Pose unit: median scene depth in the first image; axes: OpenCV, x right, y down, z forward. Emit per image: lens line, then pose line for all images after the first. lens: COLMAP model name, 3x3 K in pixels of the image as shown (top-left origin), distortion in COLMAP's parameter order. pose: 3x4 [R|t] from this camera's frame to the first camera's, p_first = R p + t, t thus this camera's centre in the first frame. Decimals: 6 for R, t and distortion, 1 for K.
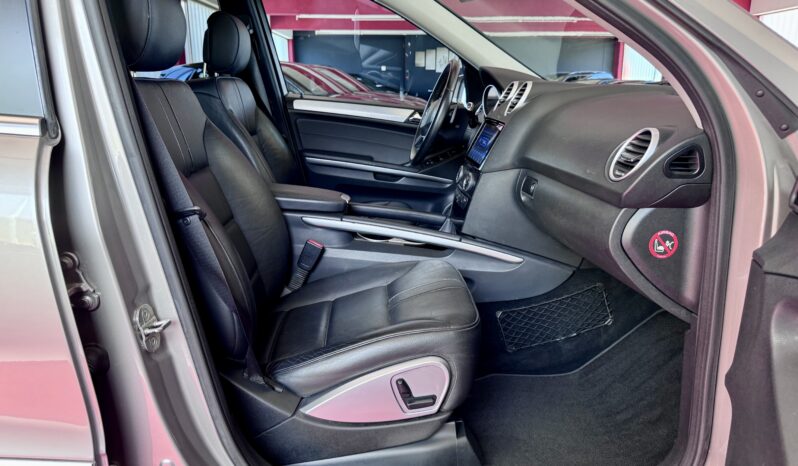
lens RADIAL K [[561.3, 0, 413.6], [0, 561.3, 233.4], [0, 0, 1]] dist [0.109972, -0.168698]
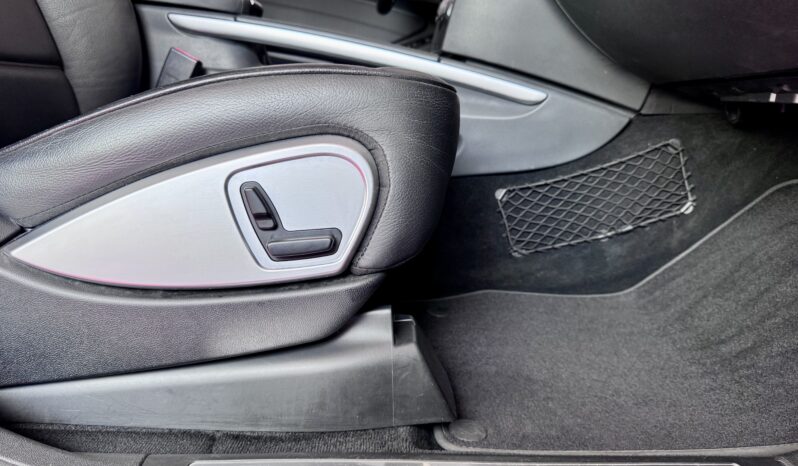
lens RADIAL K [[573.4, 0, 412.2], [0, 573.4, 234.1], [0, 0, 1]] dist [0.000671, -0.002038]
pose [[0.999501, 0.030685, -0.007533, 0.066190], [-0.030912, 0.999007, -0.032083, 0.211408], [0.006541, 0.032300, 0.999457, 0.411775]]
